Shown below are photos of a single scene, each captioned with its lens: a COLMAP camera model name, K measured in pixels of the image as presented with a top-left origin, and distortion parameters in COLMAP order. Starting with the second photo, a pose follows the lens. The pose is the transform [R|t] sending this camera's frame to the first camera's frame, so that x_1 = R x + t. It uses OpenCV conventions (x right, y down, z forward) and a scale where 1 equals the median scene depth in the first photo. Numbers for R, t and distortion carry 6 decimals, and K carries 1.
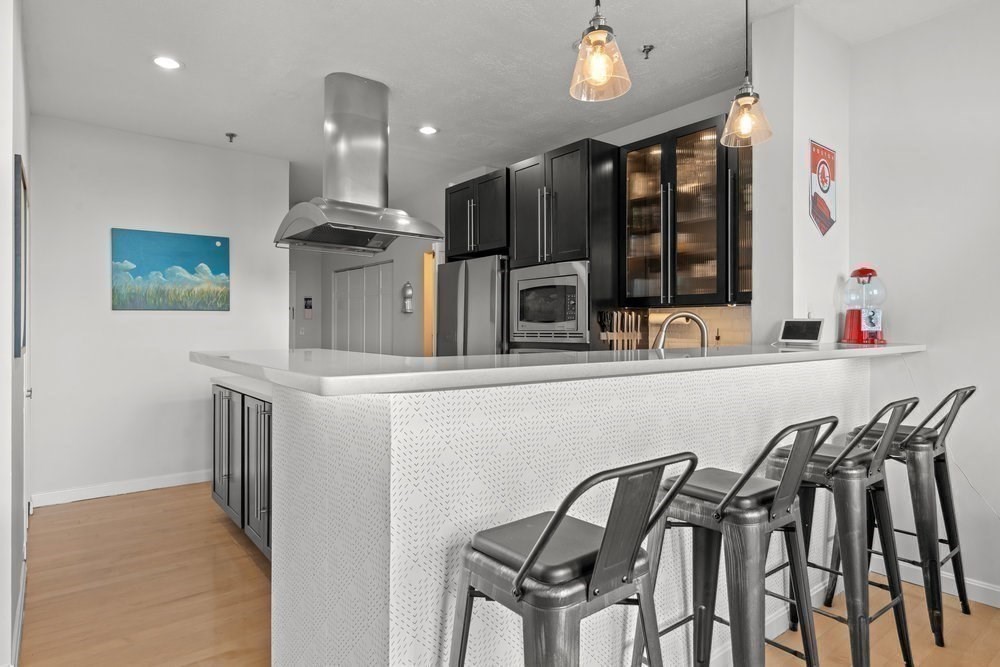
lens RADIAL K [[571.7, 0, 498.3], [0, 571.7, 328.7], [0, 0, 1]] dist [-0.007544, 0.000947]
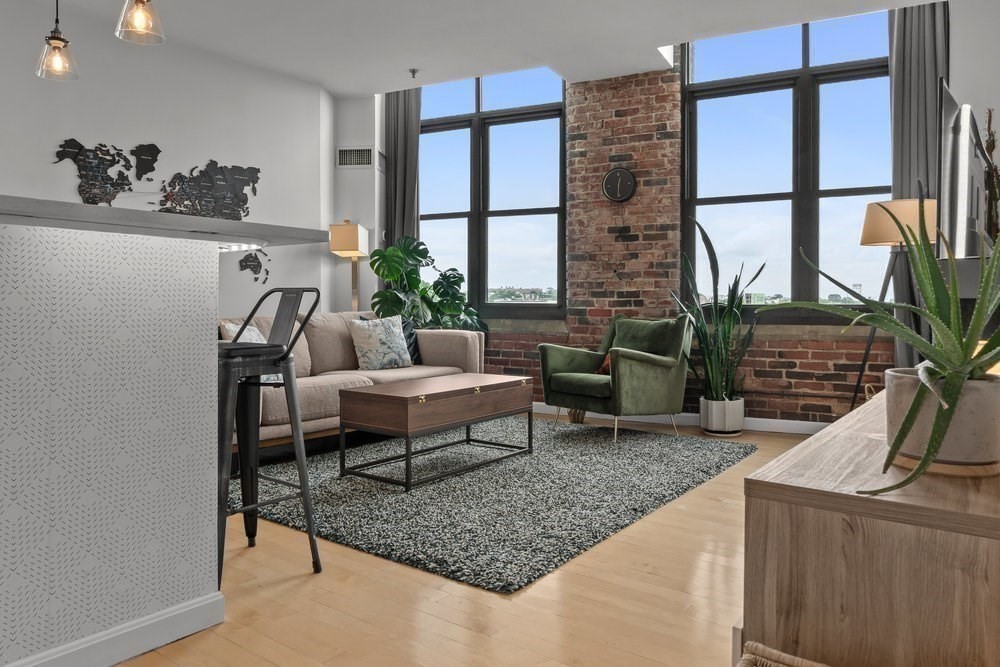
lens RADIAL K [[693.4, 0, 497.8], [0, 693.4, 312.1], [0, 0, 1]] dist [-0.013343, 0.000184]
pose [[-0.244806, -0.016551, 0.969431, -0.620755], [-0.002059, 0.999861, 0.016550, 0.071432], [-0.969570, 0.002055, -0.244806, 0.235625]]
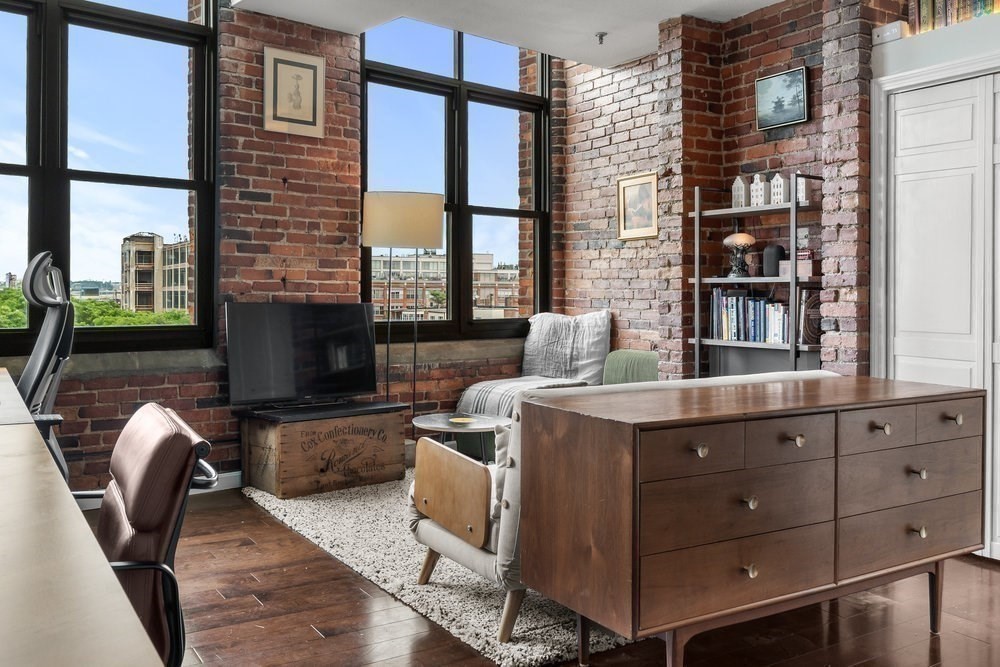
lens RADIAL K [[892.1, 0, 488.4], [0, 892.1, 297.8], [0, 0, 1]] dist [-0.013933, 0.009261]
pose [[-0.992744, 0.004811, 0.120150, 0.242424], [0.004472, 0.999985, -0.003090, 0.041316], [-0.120163, -0.002530, -0.992751, 0.973244]]
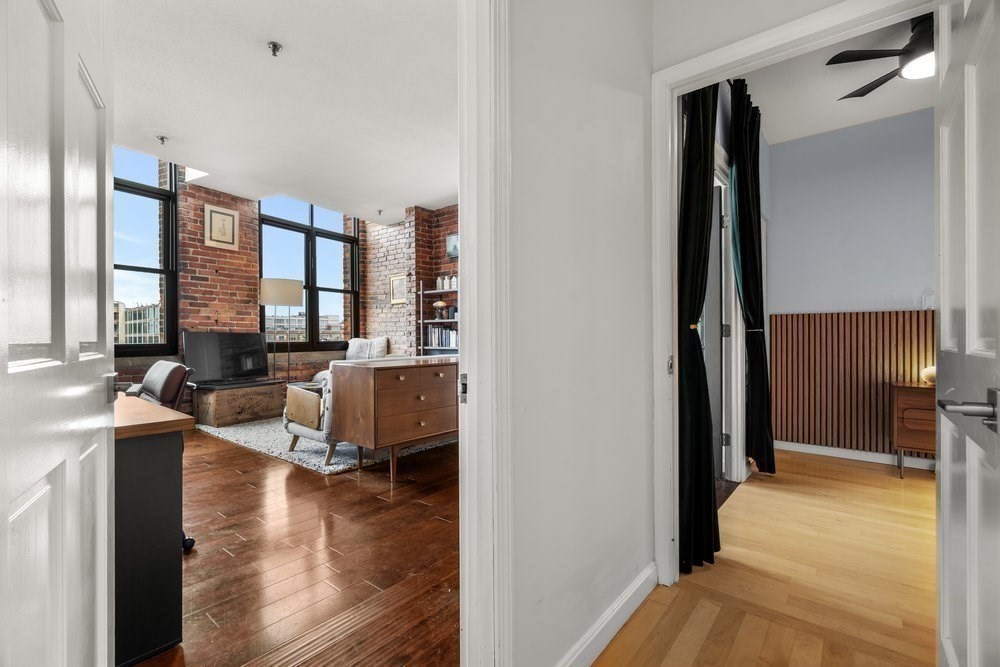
lens RADIAL K [[455.1, 0, 500.4], [0, 455.1, 336.5], [0, 0, 1]] dist [-0.012949, 0.003719]
pose [[-0.974851, 0.013785, -0.222433, 0.179532], [0.015198, 0.999874, -0.004640, 0.075756], [0.222341, -0.007903, -0.974937, 1.199497]]
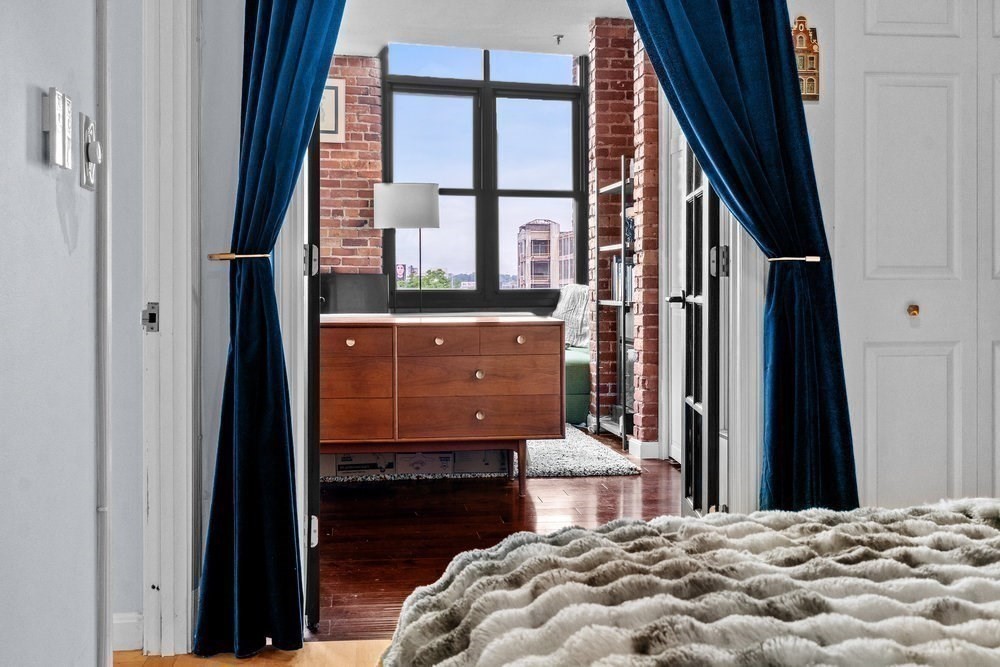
lens RADIAL K [[1070.6, 0, 491.7], [0, 1070.6, 298.4], [0, 0, 1]] dist [0.004079, 0.000000]
pose [[-0.854253, 0.004935, 0.519833, -0.685887], [0.006021, 0.999982, 0.000399, 0.094372], [-0.519822, 0.003471, -0.854268, 1.279007]]
